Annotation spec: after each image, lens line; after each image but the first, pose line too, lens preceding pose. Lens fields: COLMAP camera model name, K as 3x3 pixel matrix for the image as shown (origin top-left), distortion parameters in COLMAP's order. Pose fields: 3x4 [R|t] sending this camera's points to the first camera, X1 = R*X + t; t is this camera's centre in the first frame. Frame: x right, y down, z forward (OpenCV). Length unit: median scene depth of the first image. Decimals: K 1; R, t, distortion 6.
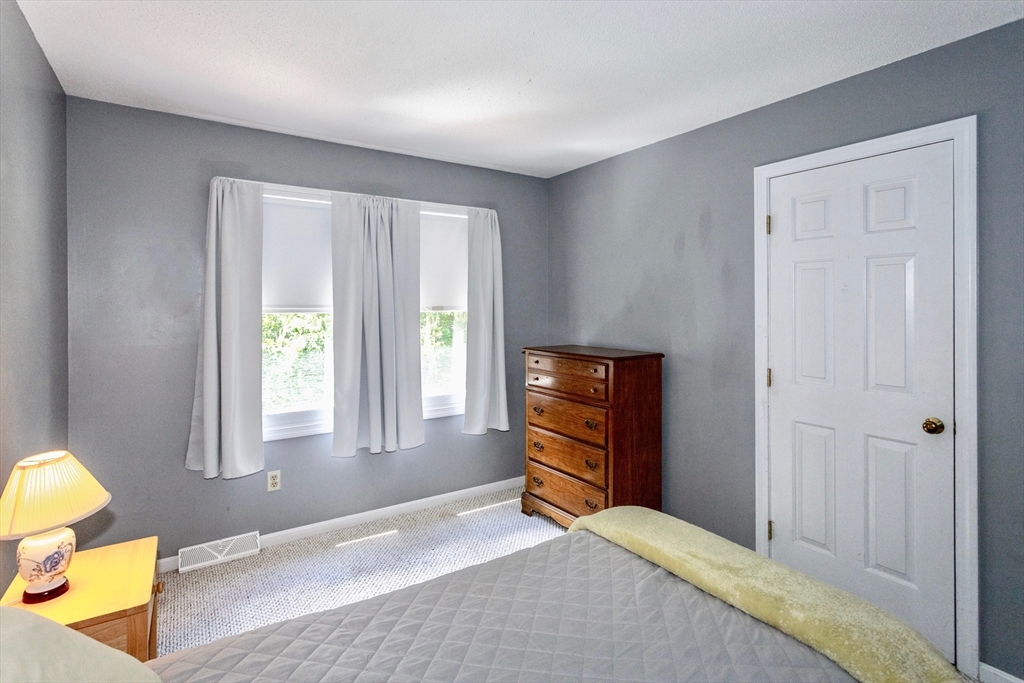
lens RADIAL K [[490.9, 0, 514.8], [0, 490.9, 308.6], [0, 0, 1]] dist [0.000633, 0.000252]
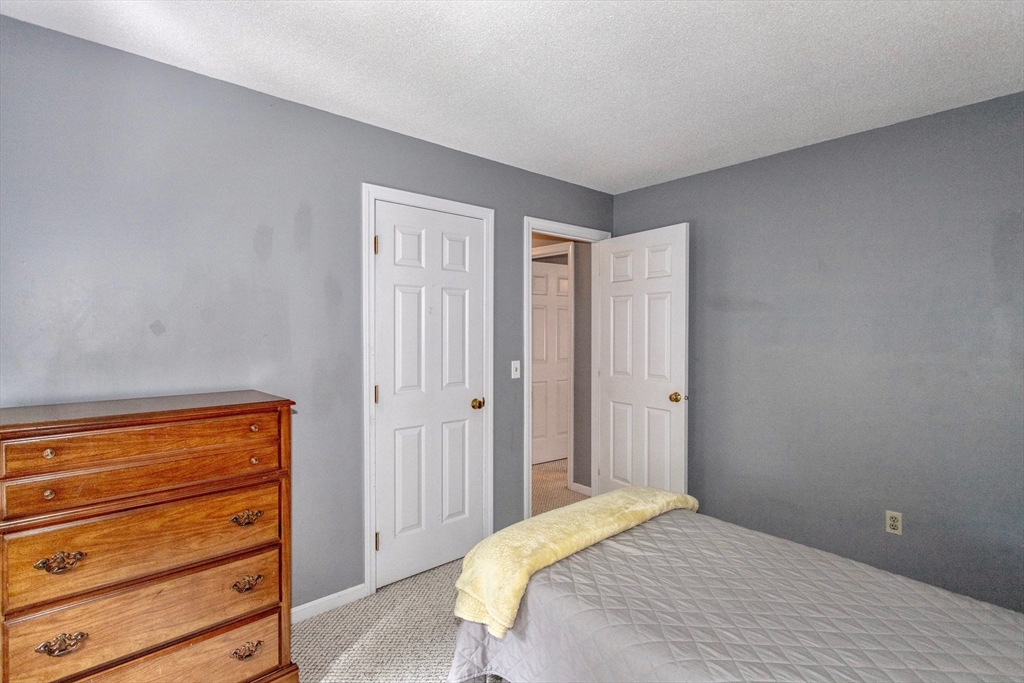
lens RADIAL K [[506.2, 0, 510.5], [0, 506.2, 323.6], [0, 0, 1]] dist [0.000410, 0.000287]
pose [[-0.123439, 0.003568, 0.992346, -0.503714], [-0.003688, 0.999985, -0.004054, -0.001814], [-0.992345, -0.004160, -0.123424, 0.758647]]
